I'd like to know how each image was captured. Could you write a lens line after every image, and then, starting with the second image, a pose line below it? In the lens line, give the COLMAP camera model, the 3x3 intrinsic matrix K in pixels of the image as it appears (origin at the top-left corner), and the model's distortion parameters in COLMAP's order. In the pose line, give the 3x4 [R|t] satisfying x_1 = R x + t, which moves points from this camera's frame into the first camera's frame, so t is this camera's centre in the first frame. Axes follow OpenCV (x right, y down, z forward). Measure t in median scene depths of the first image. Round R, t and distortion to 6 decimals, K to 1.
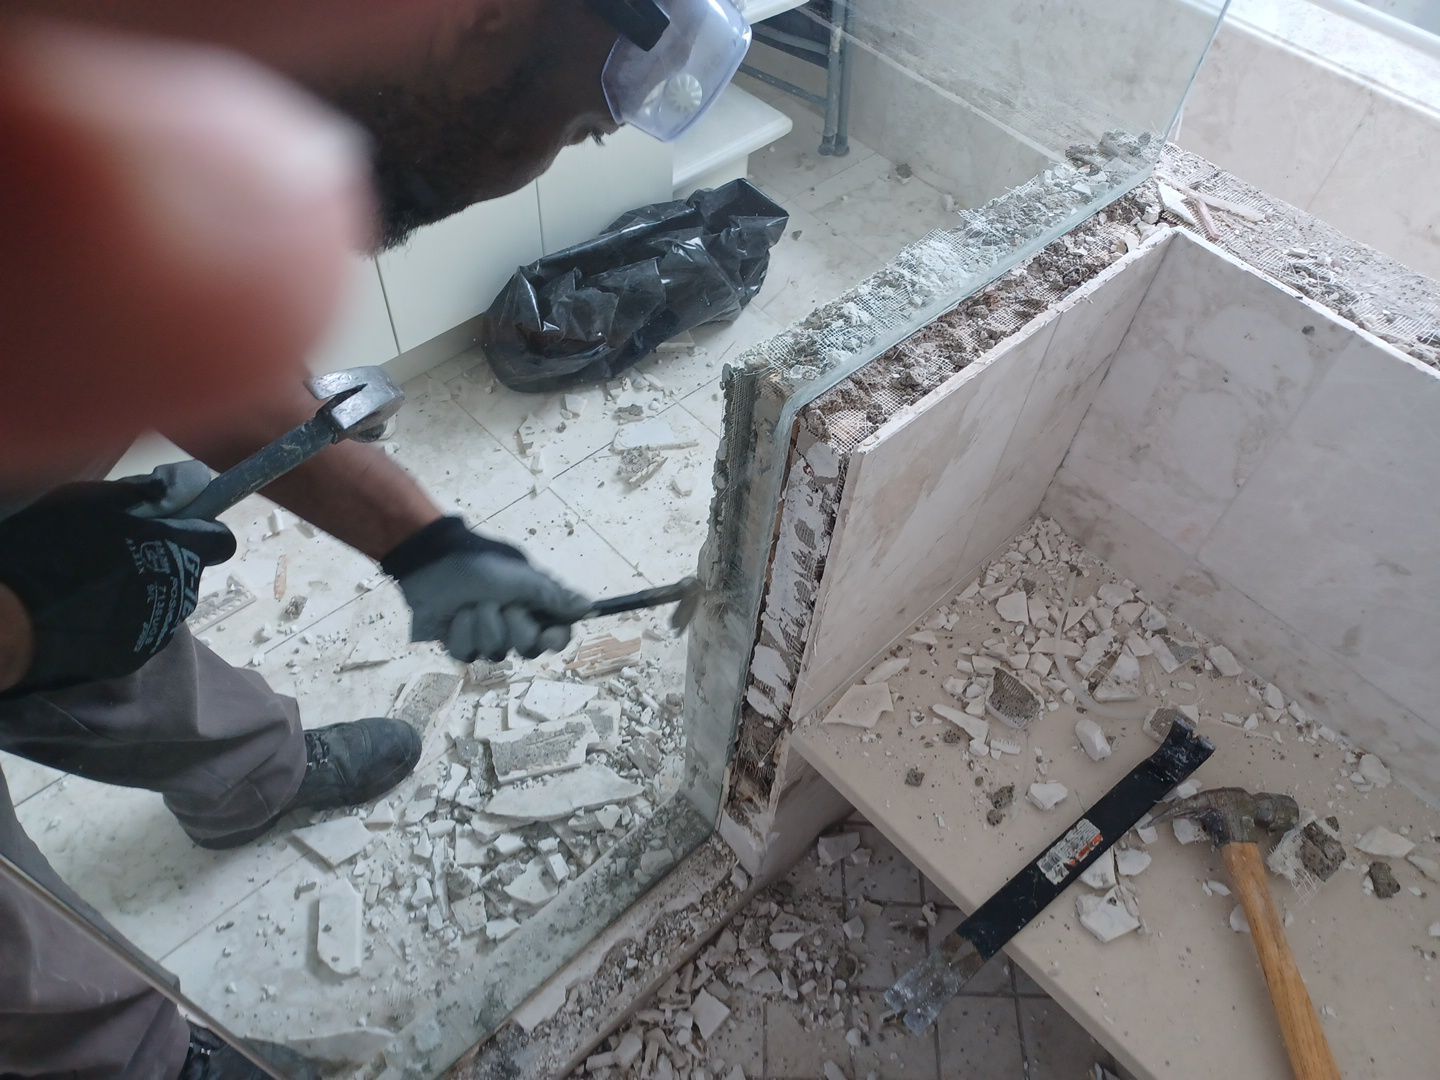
lens RADIAL K [[1039.8, 0, 720.0], [0, 1039.8, 540.0], [0, 0, 1]] dist [0.077763, -0.098753]
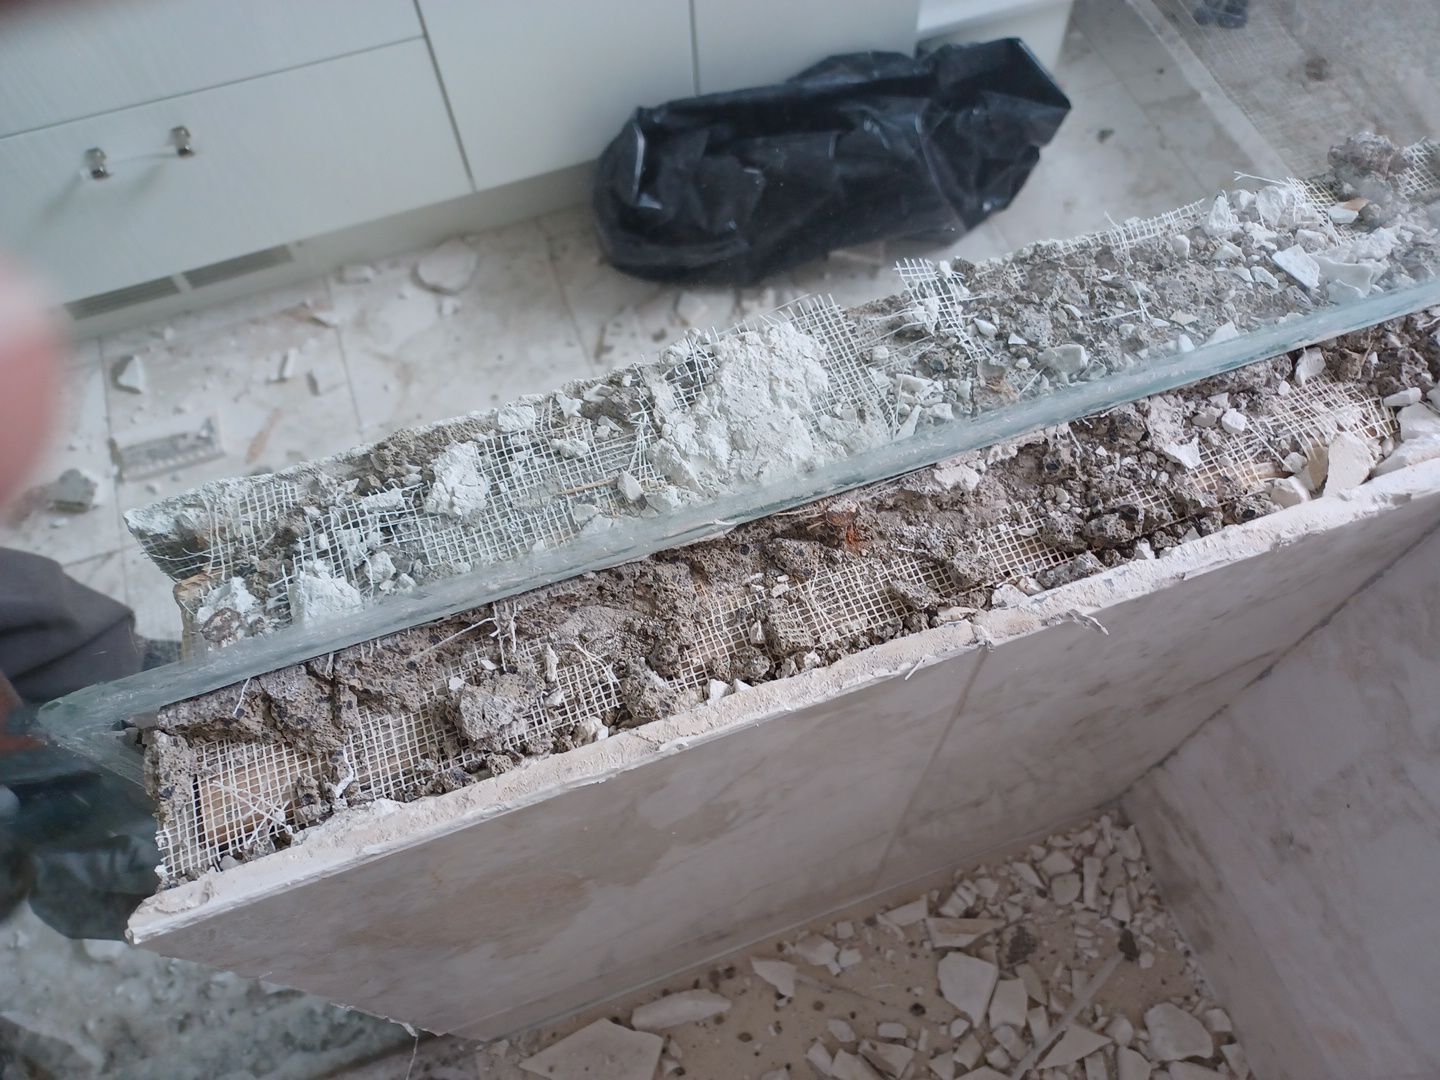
lens RADIAL K [[1052.2, 0, 749.2], [0, 1052.2, 540.2], [0, 0, 1]] dist [0.007459, -0.000860]
pose [[0.911806, 0.316797, -0.261248, 0.302914], [-0.271756, 0.942518, 0.194444, -0.269211], [0.307830, -0.106299, 0.945485, 0.588746]]
